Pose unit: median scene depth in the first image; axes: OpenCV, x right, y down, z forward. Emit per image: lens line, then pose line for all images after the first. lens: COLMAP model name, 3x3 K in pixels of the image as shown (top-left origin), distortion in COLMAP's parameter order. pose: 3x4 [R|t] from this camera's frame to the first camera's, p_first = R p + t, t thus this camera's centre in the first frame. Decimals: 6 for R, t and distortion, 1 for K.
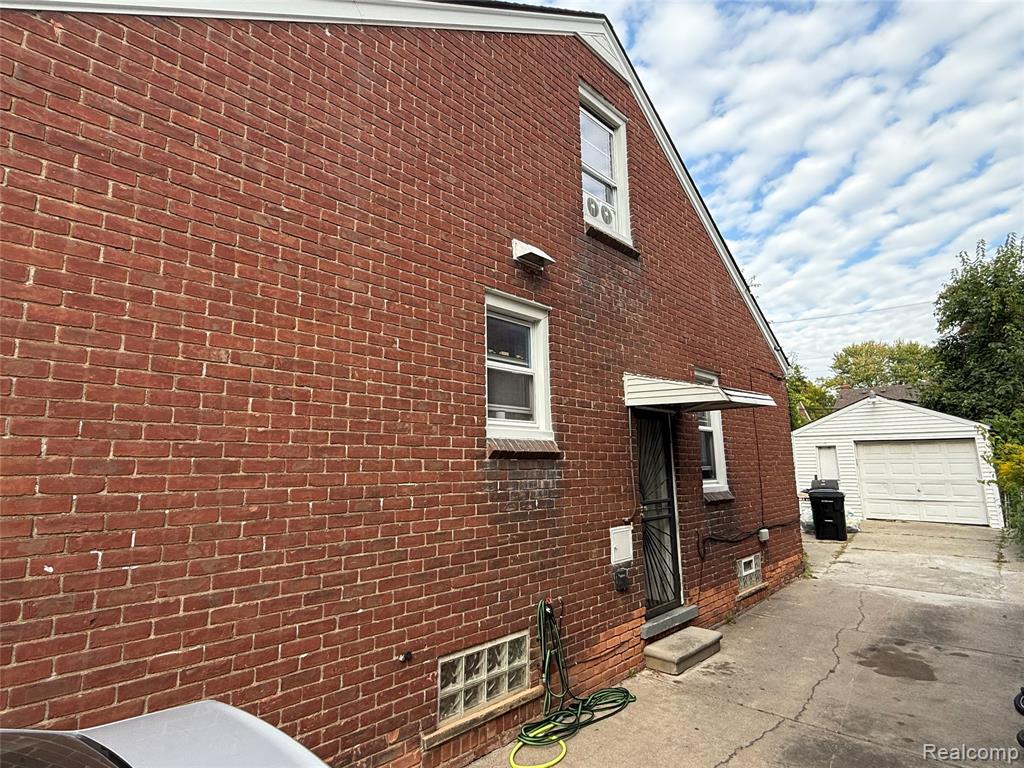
lens RADIAL K [[530.6, 0, 509.0], [0, 530.6, 379.5], [0, 0, 1]] dist [-0.036147, -0.000235]
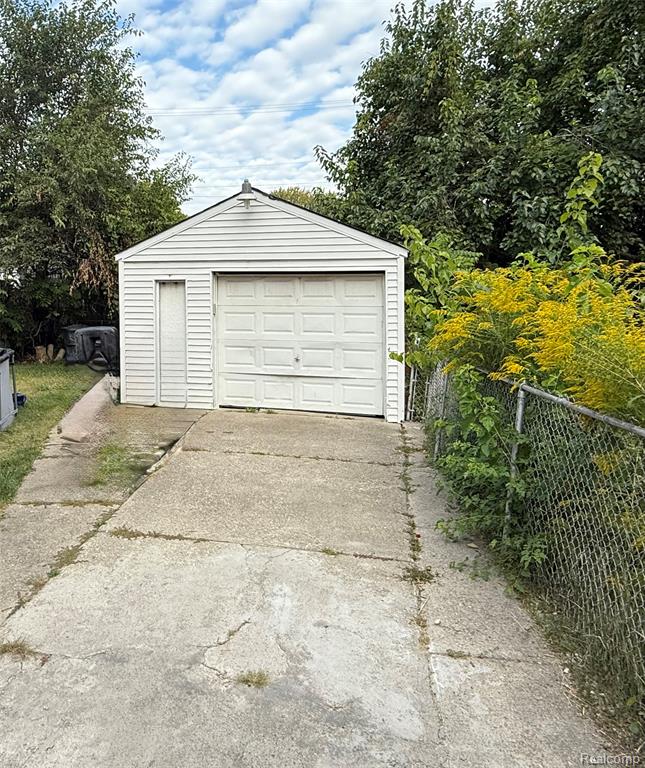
lens RADIAL K [[436.5, 0, 320.6], [0, 436.5, 384.7], [0, 0, 1]] dist [0.005378, 0.001046]
pose [[0.808399, -0.084023, 0.582608, 0.156157], [-0.101551, 0.955012, 0.278638, 0.029961], [-0.579810, -0.284415, 0.763498, 0.178415]]
